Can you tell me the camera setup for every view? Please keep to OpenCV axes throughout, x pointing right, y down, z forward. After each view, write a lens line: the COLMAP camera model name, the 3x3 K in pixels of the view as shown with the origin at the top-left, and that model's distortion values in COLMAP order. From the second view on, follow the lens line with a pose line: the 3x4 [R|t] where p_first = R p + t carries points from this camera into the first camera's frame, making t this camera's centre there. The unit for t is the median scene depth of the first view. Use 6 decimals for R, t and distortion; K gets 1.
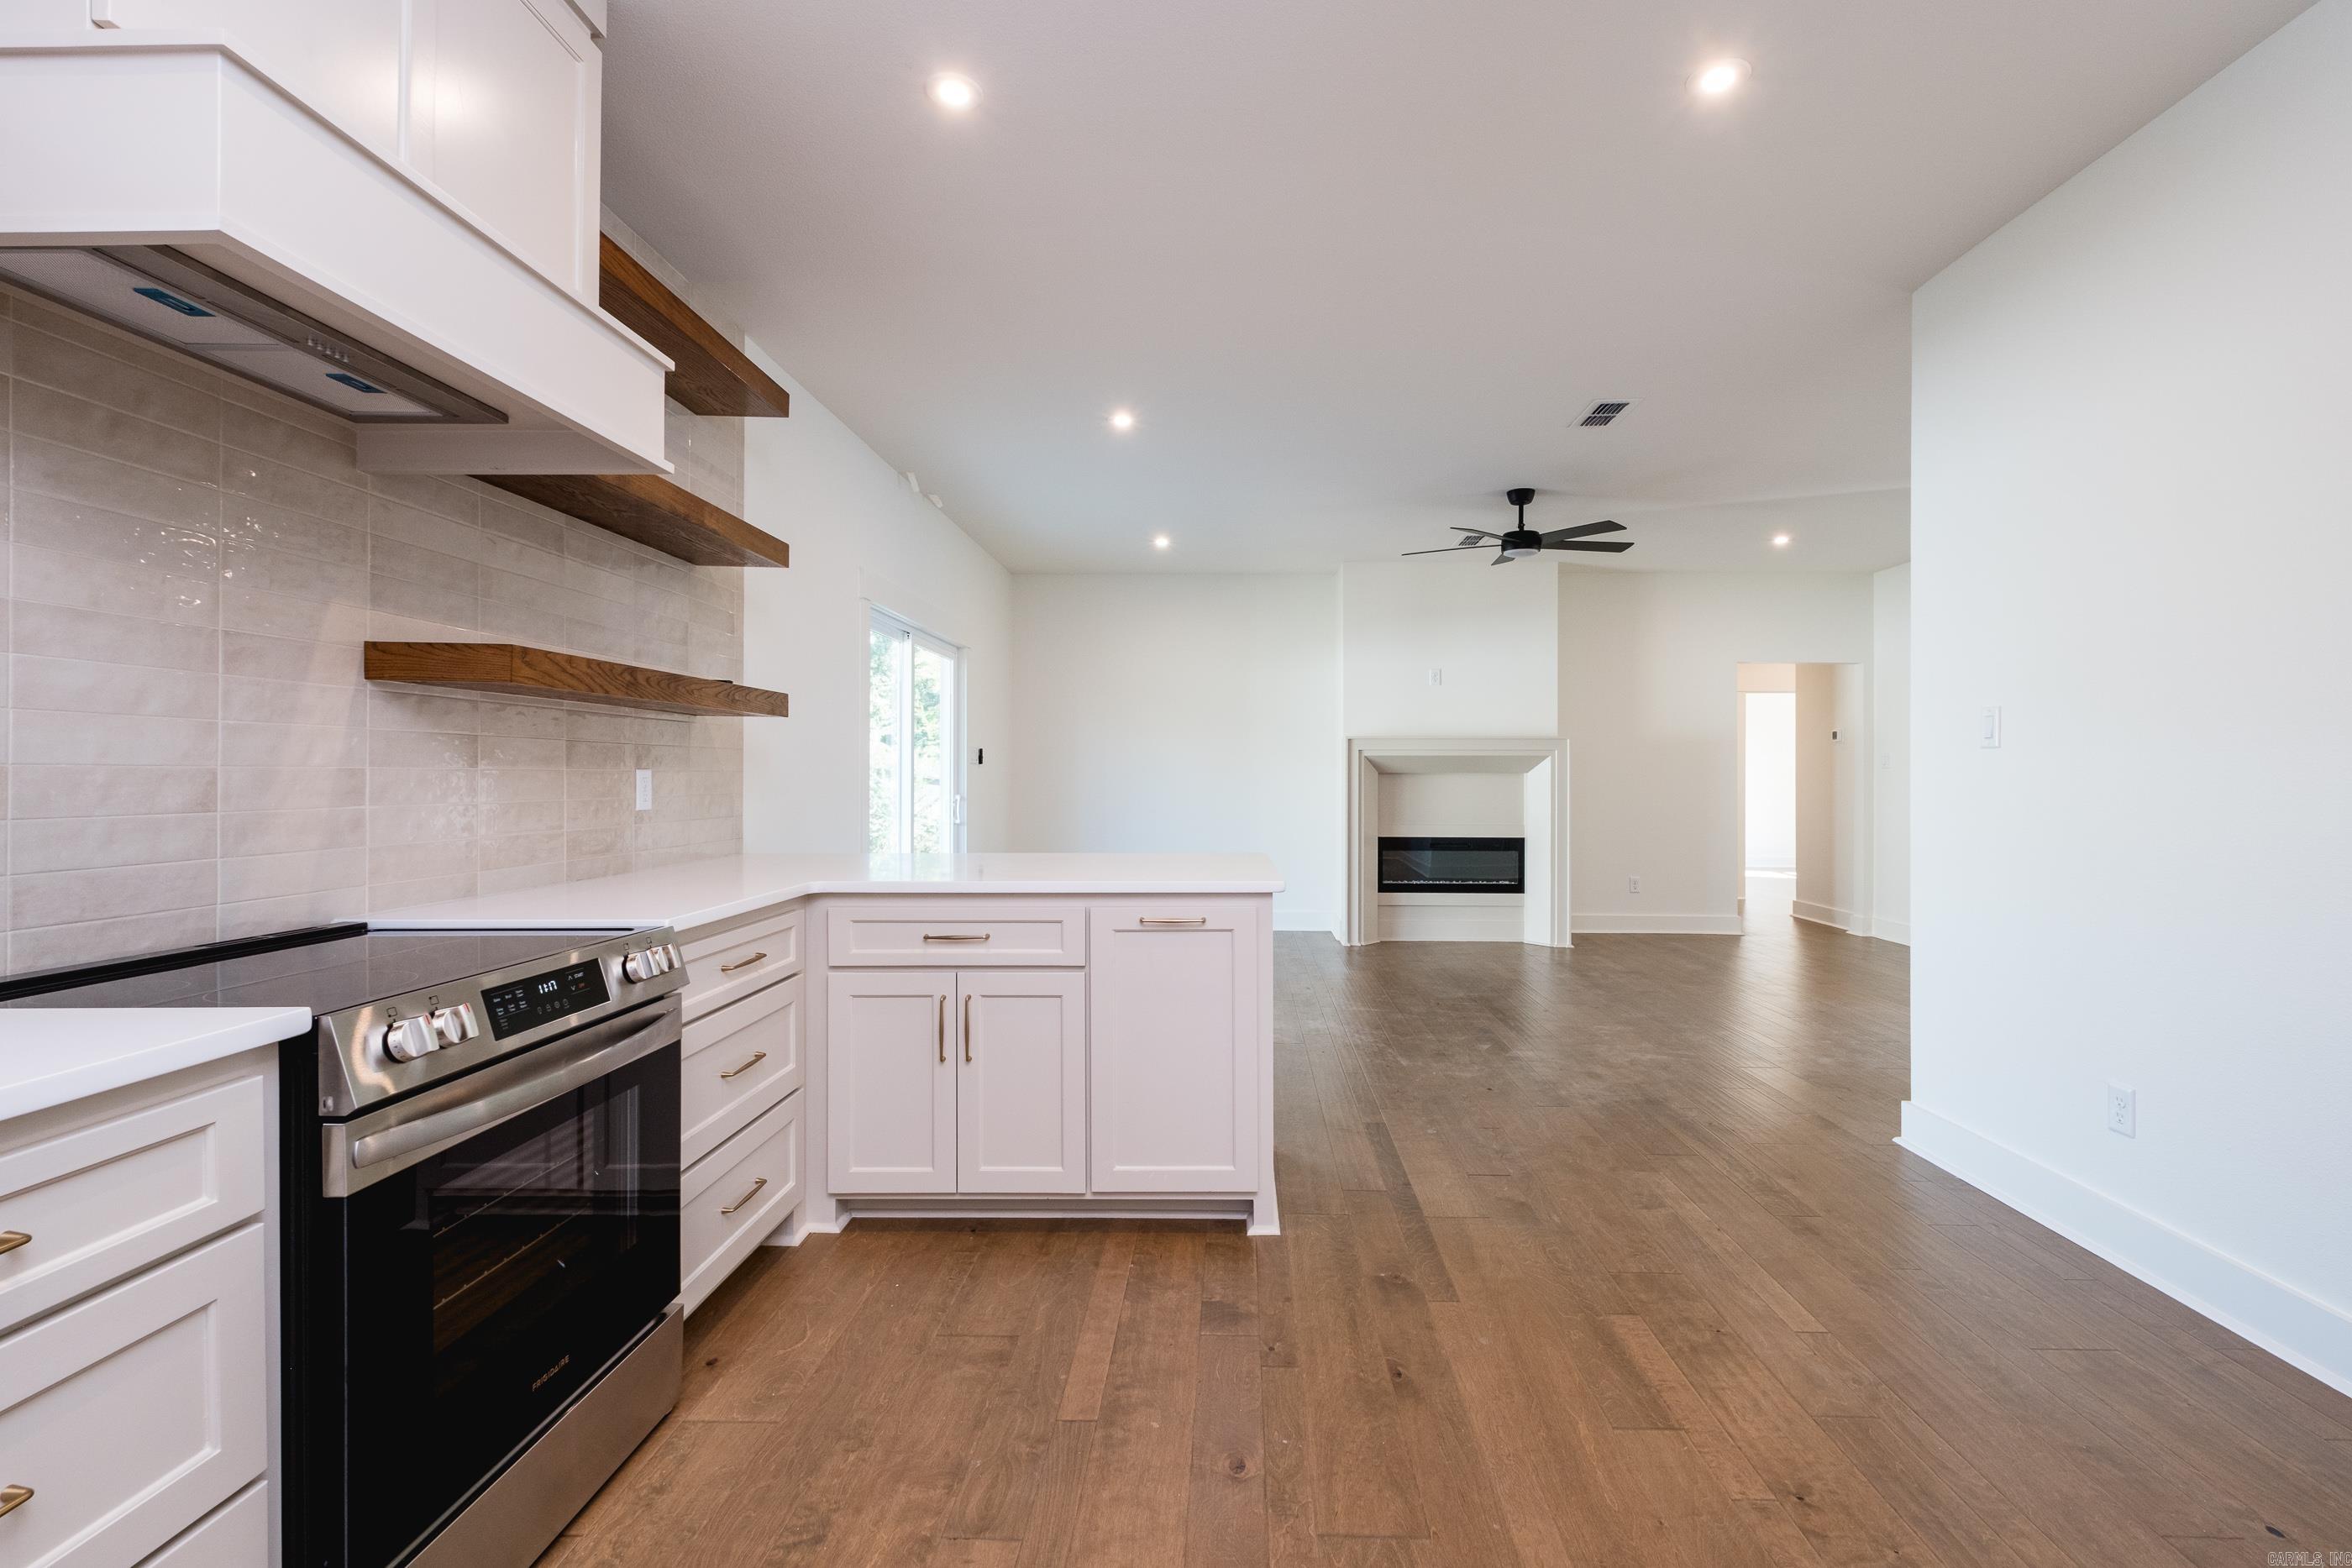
lens RADIAL K [[1044.2, 0, 1204.6], [0, 1044.2, 777.8], [0, 0, 1]] dist [0.021166, -0.016024]
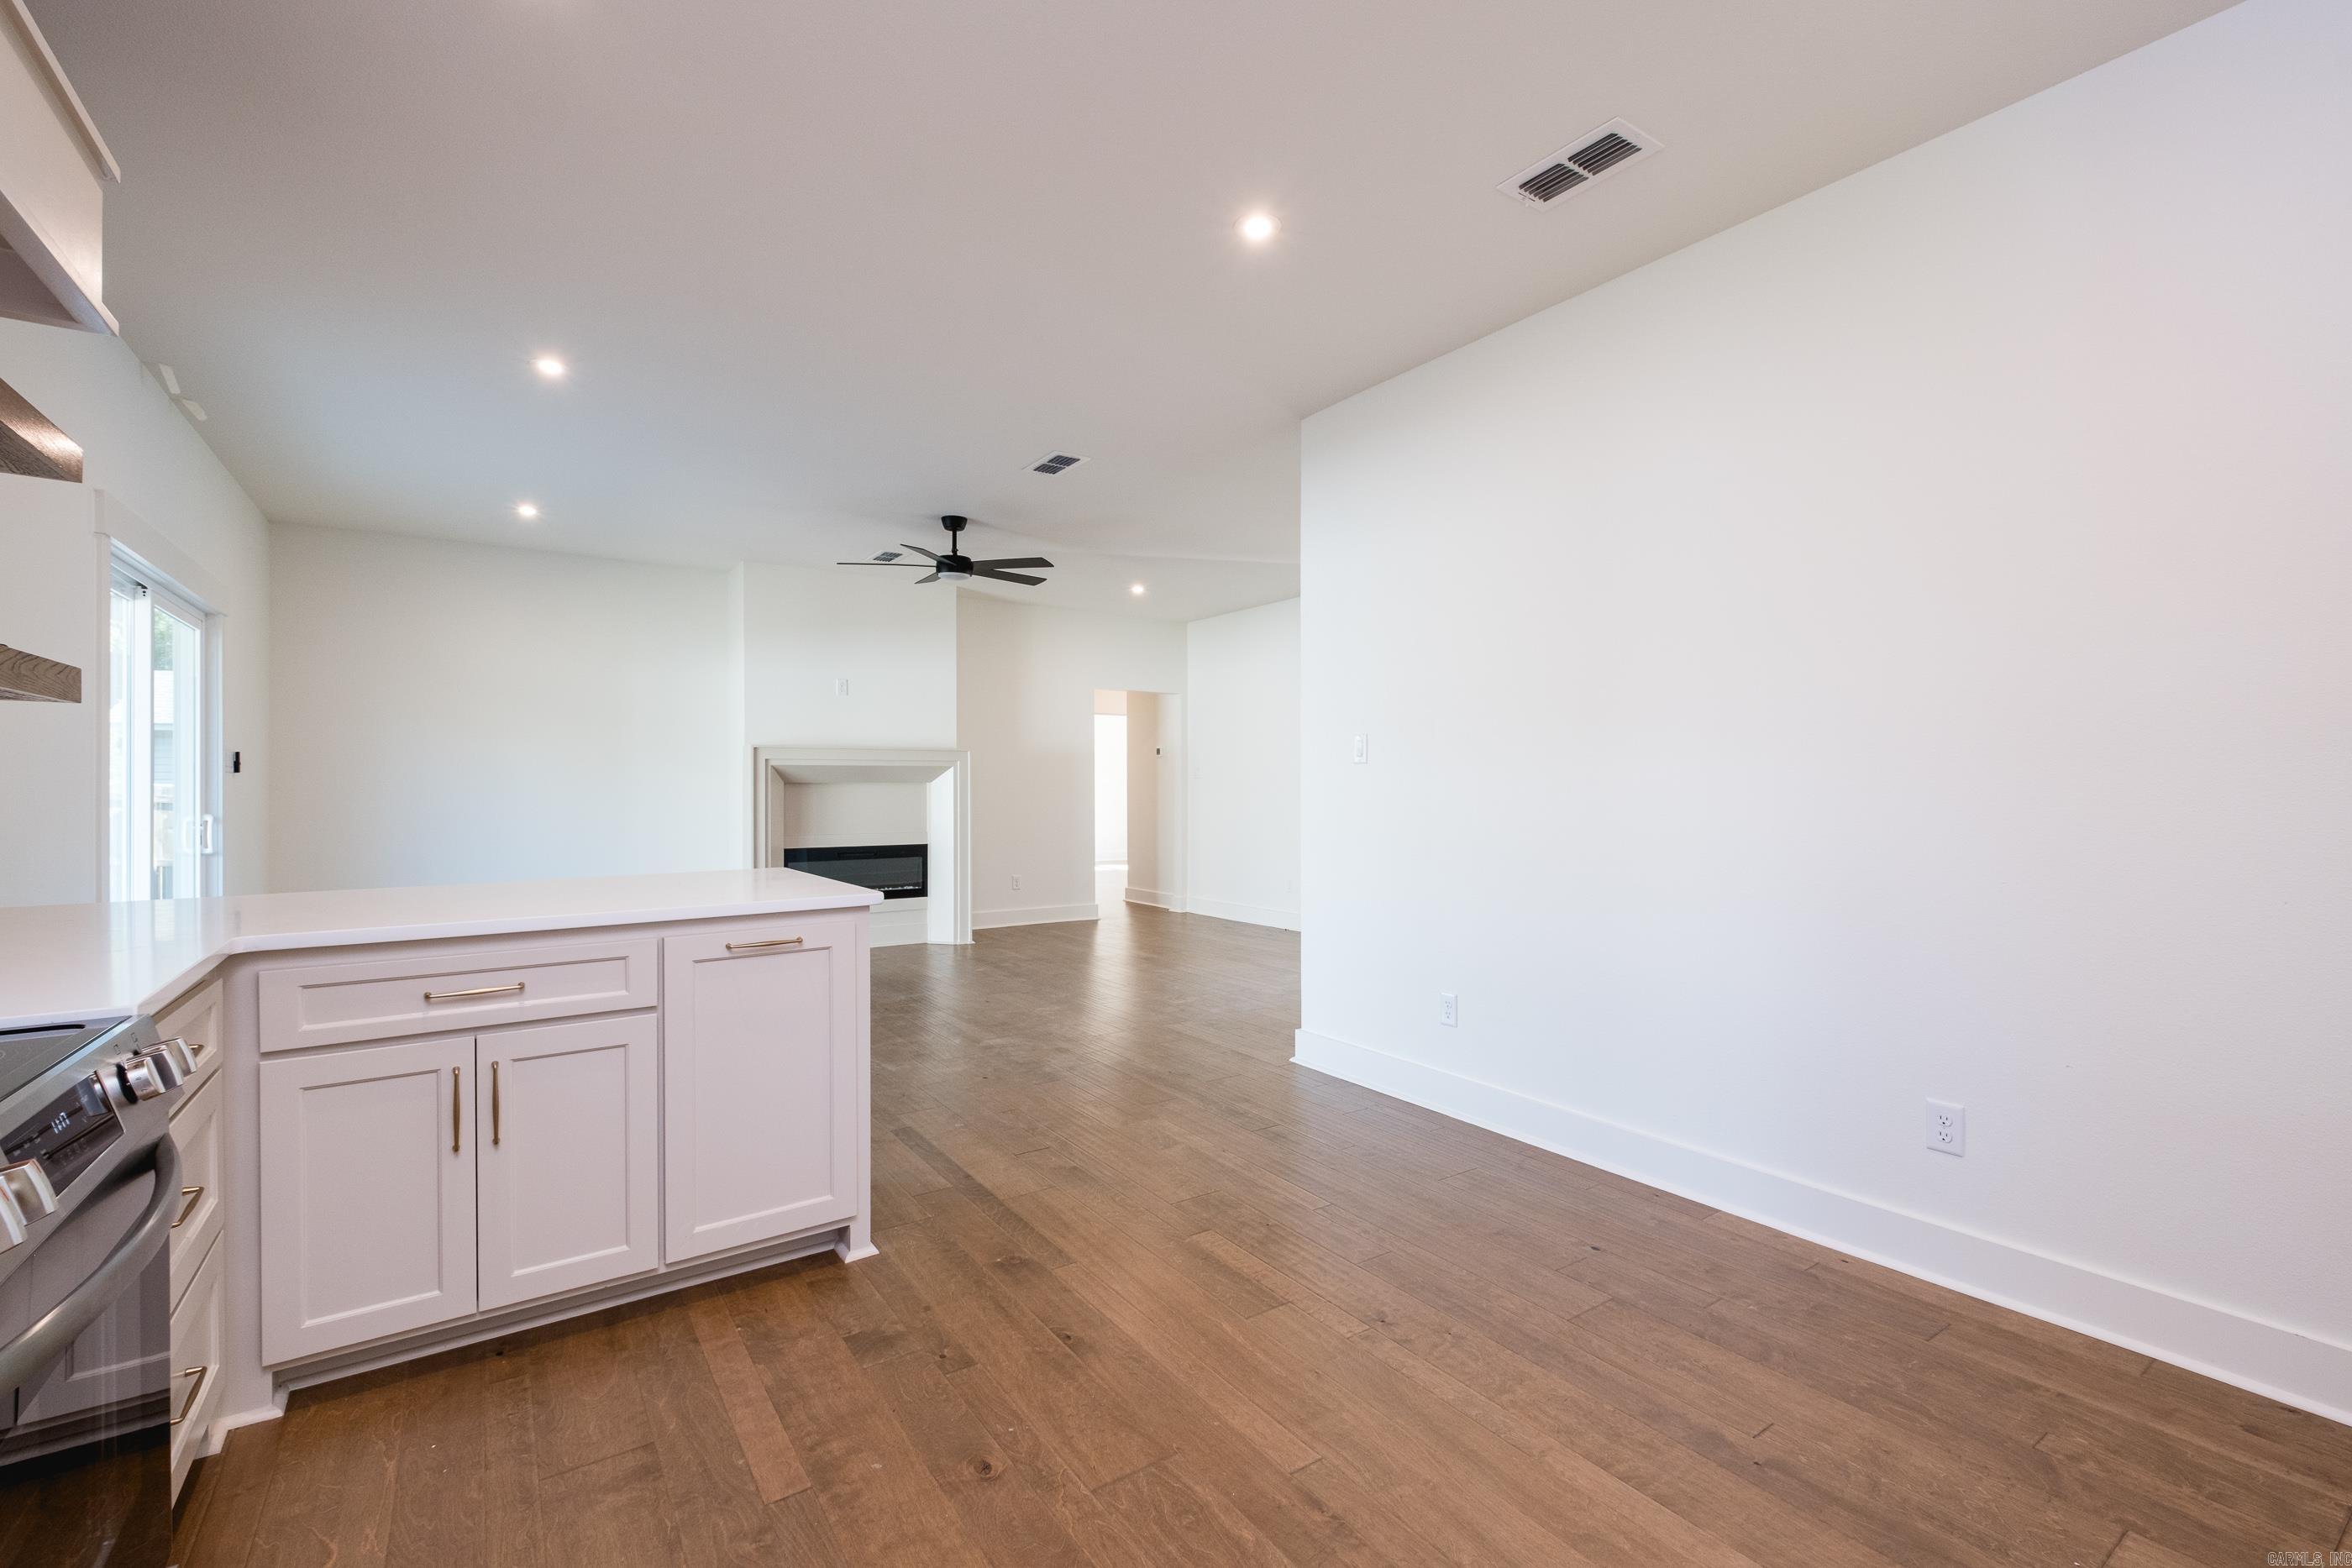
lens RADIAL K [[1016.9, 0, 1176.0], [0, 1016.9, 784.0], [0, 0, 1]] dist [0.004205, -0.003740]
pose [[0.809953, -0.004225, 0.586480, -0.247685], [0.006297, 0.999979, -0.001493, -0.000255], [-0.586462, 0.004902, 0.809962, 0.059702]]
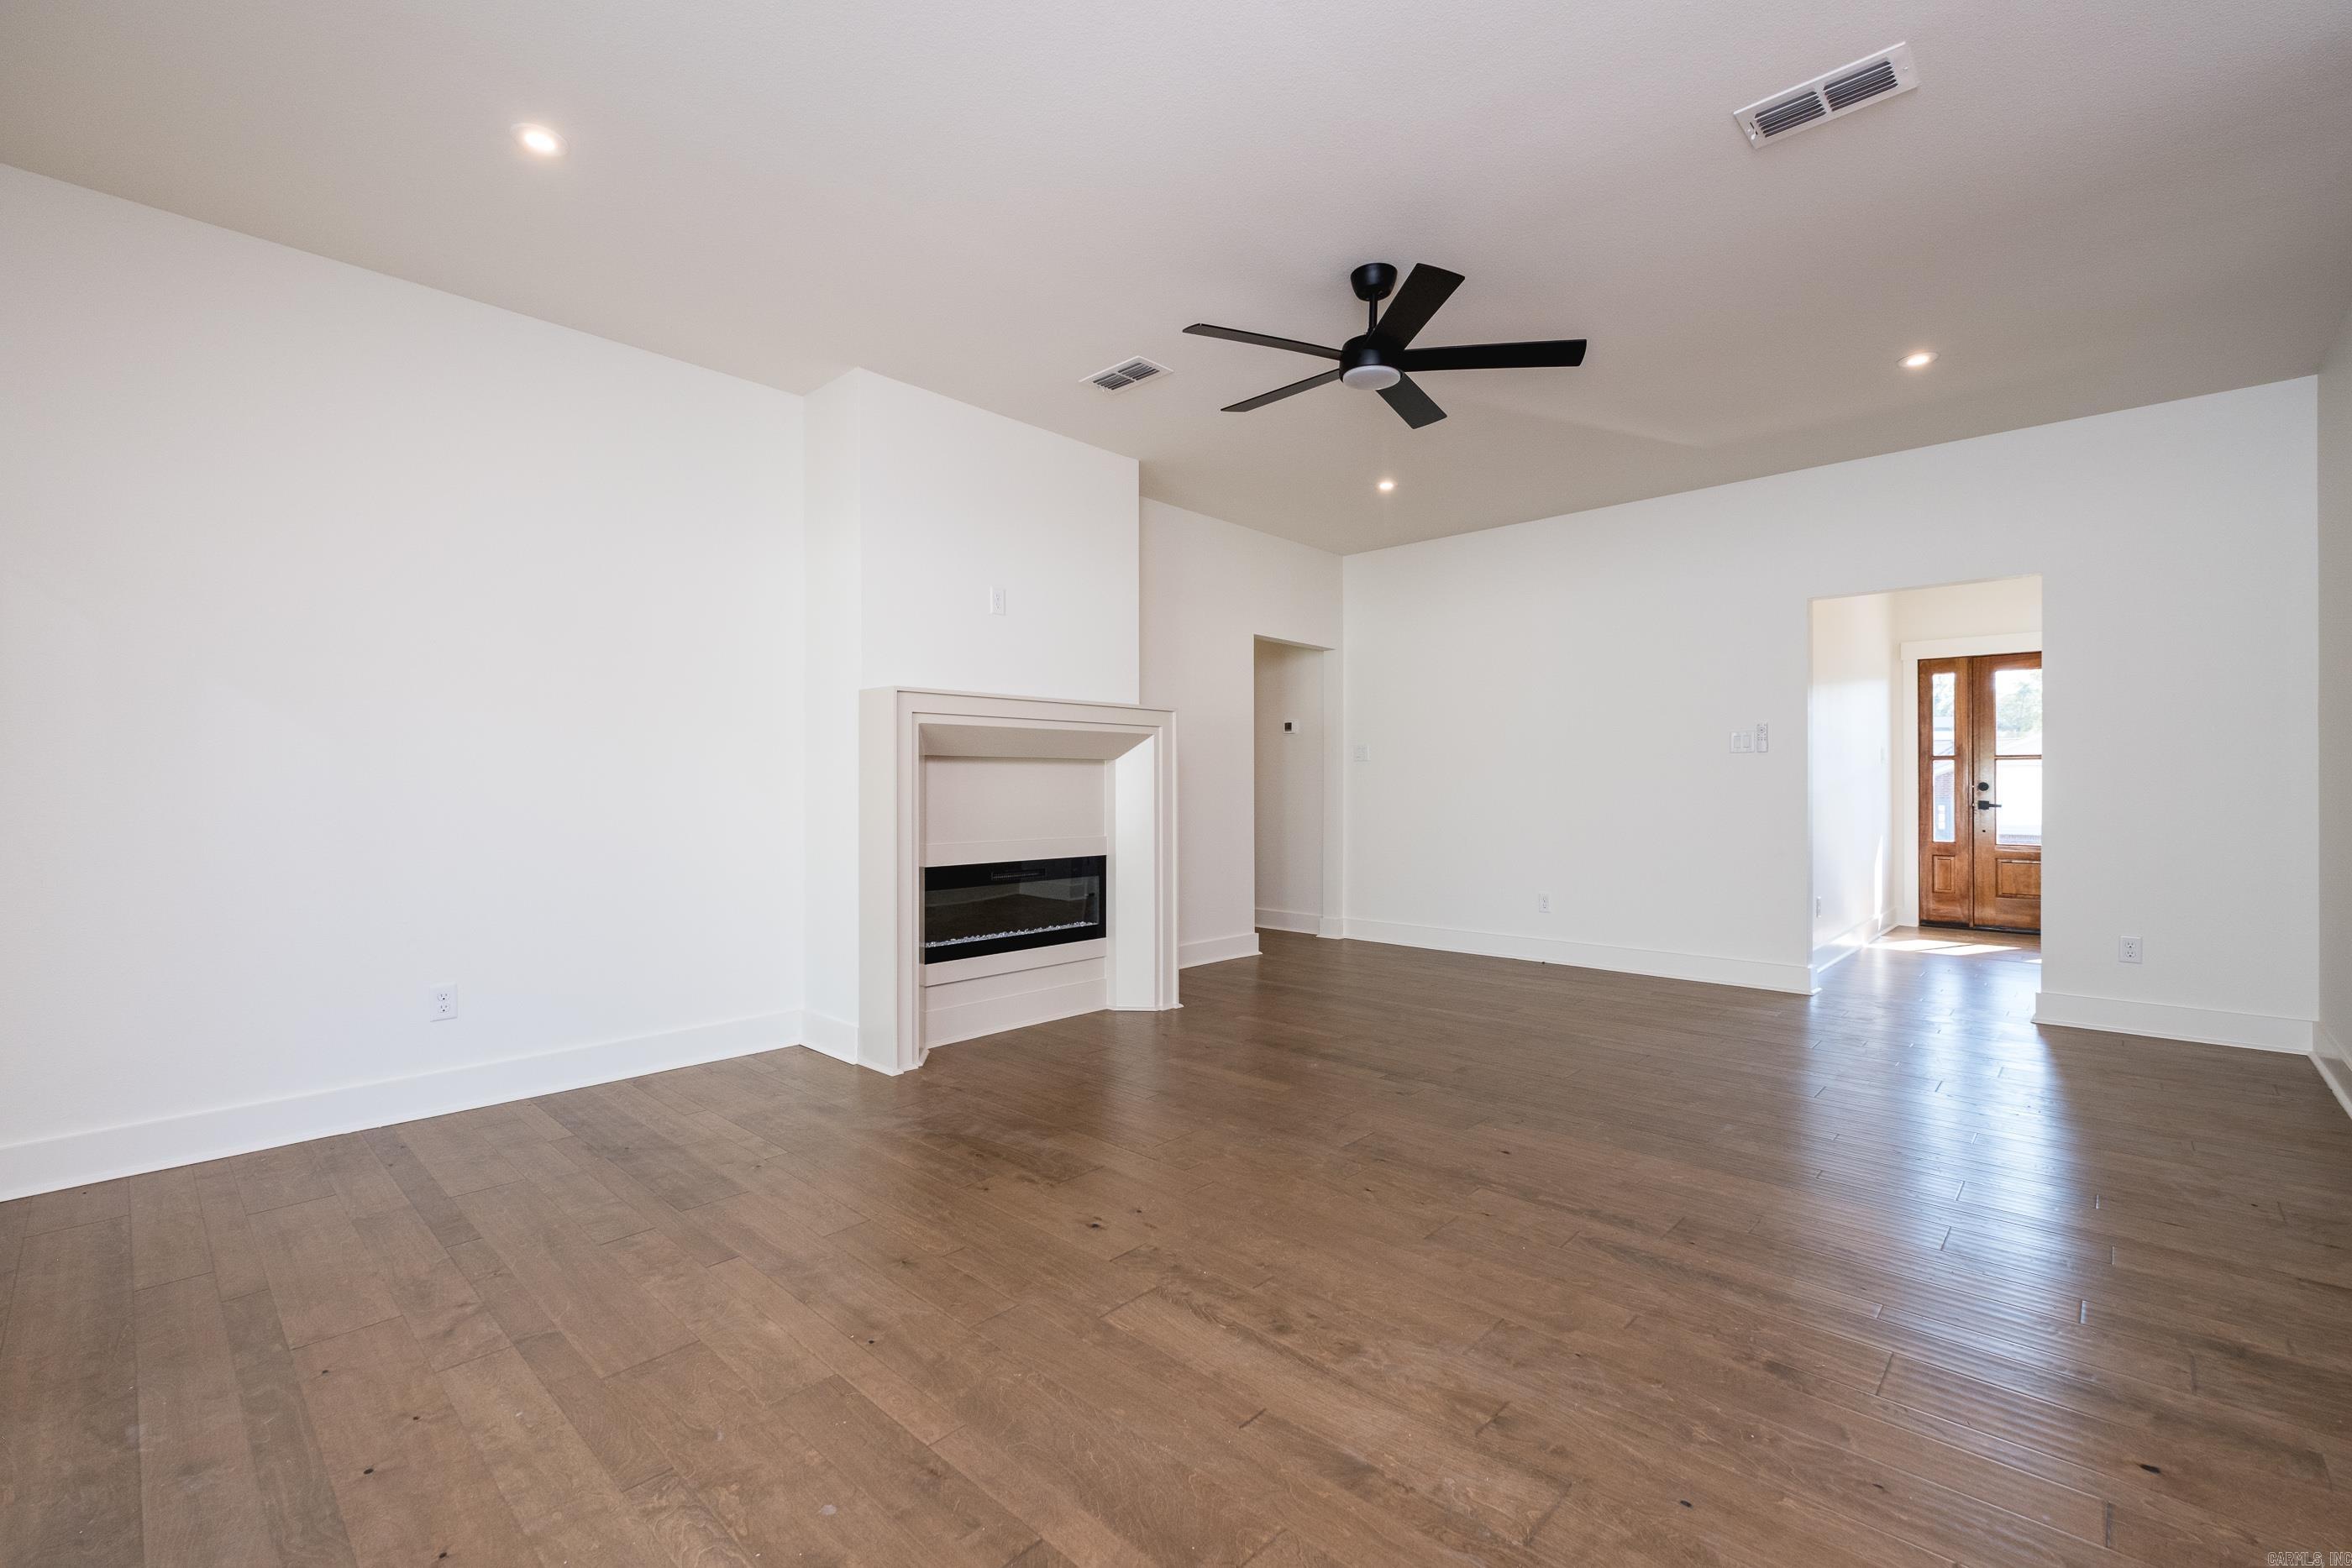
lens RADIAL K [[1005.3, 0, 1184.0], [0, 1005.3, 776.9], [0, 0, 1]] dist [0.000148, -0.000653]
pose [[0.661980, 0.003383, 0.749514, -0.398483], [0.002496, 0.999974, -0.006717, 0.030058], [-0.749517, 0.006317, 0.661955, 1.418672]]
